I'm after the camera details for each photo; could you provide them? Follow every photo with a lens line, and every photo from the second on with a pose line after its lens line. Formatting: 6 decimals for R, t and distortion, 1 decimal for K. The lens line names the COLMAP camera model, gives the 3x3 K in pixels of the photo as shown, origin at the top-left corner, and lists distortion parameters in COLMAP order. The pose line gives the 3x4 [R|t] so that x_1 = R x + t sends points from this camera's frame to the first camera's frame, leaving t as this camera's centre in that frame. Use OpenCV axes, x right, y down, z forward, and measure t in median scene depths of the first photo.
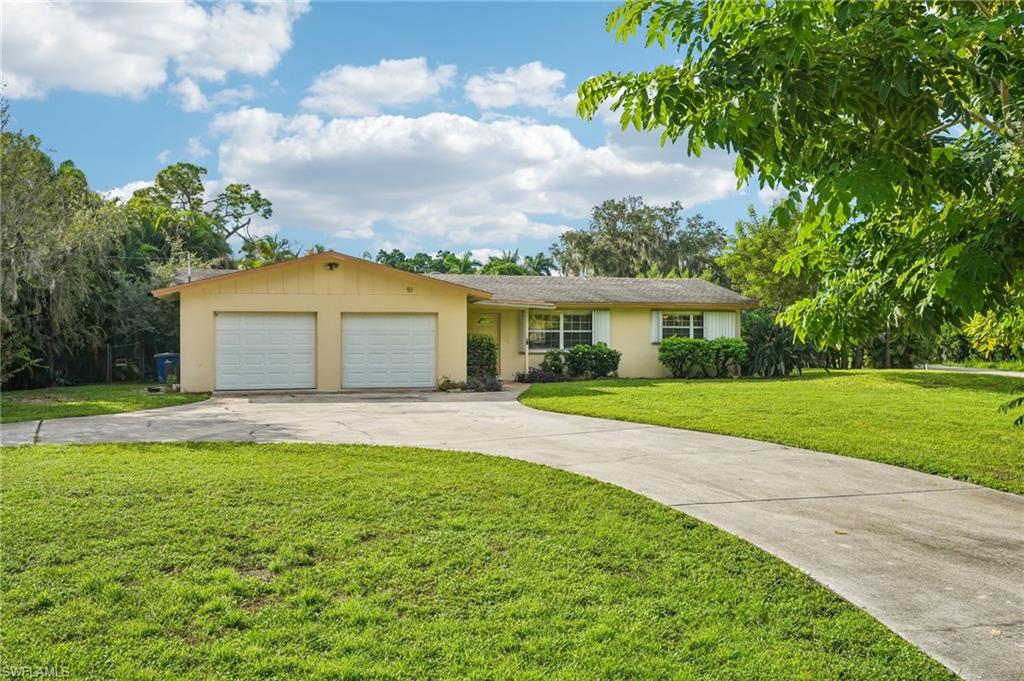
lens RADIAL K [[930.2, 0, 511.3], [0, 930.2, 342.5], [0, 0, 1]] dist [0.052802, 0.000000]
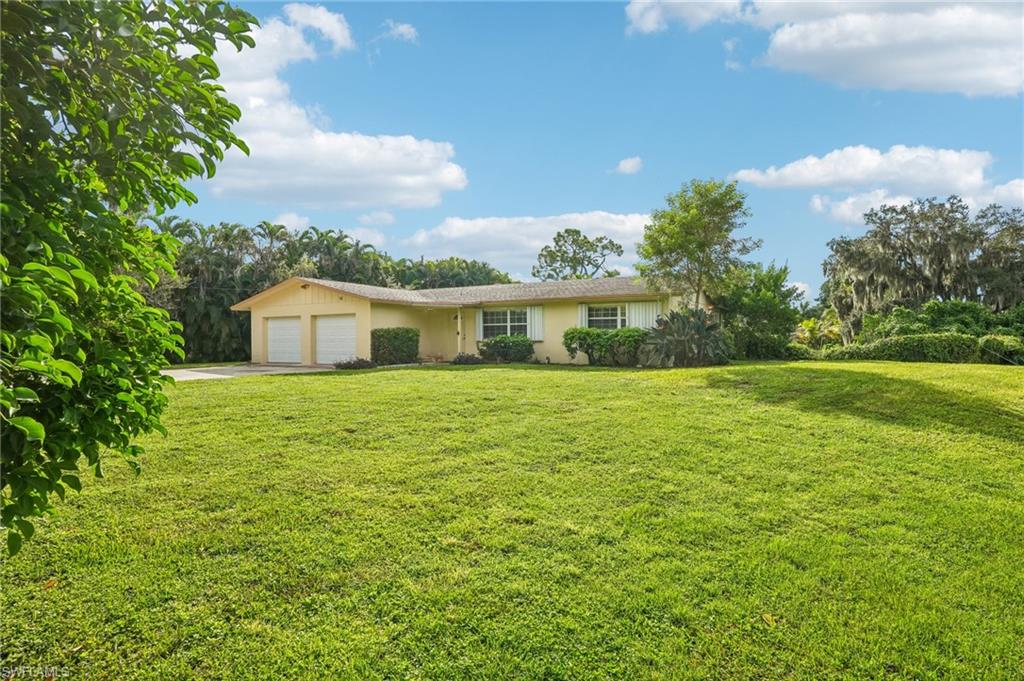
lens RADIAL K [[549.4, 0, 508.2], [0, 549.4, 338.2], [0, 0, 1]] dist [-0.000475, 0.000028]
pose [[0.682348, -0.005241, -0.731009, 0.589432], [0.006595, 0.999978, -0.001014, 0.006989], [0.730998, -0.004129, 0.682367, 0.500637]]
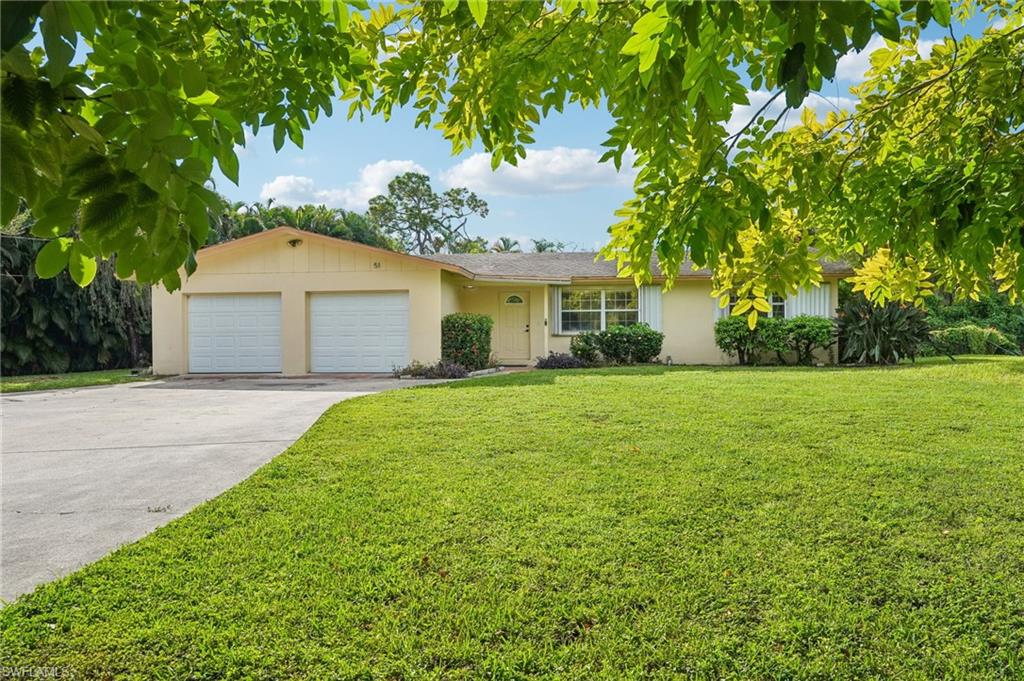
lens RADIAL K [[801.6, 0, 518.4], [0, 801.6, 340.0], [0, 0, 1]] dist [0.034083, 0.004934]
pose [[0.932243, -0.002103, -0.361826, 0.253933], [0.005892, 0.999939, 0.009369, 0.007997], [0.361784, -0.010866, 0.932198, 0.264156]]
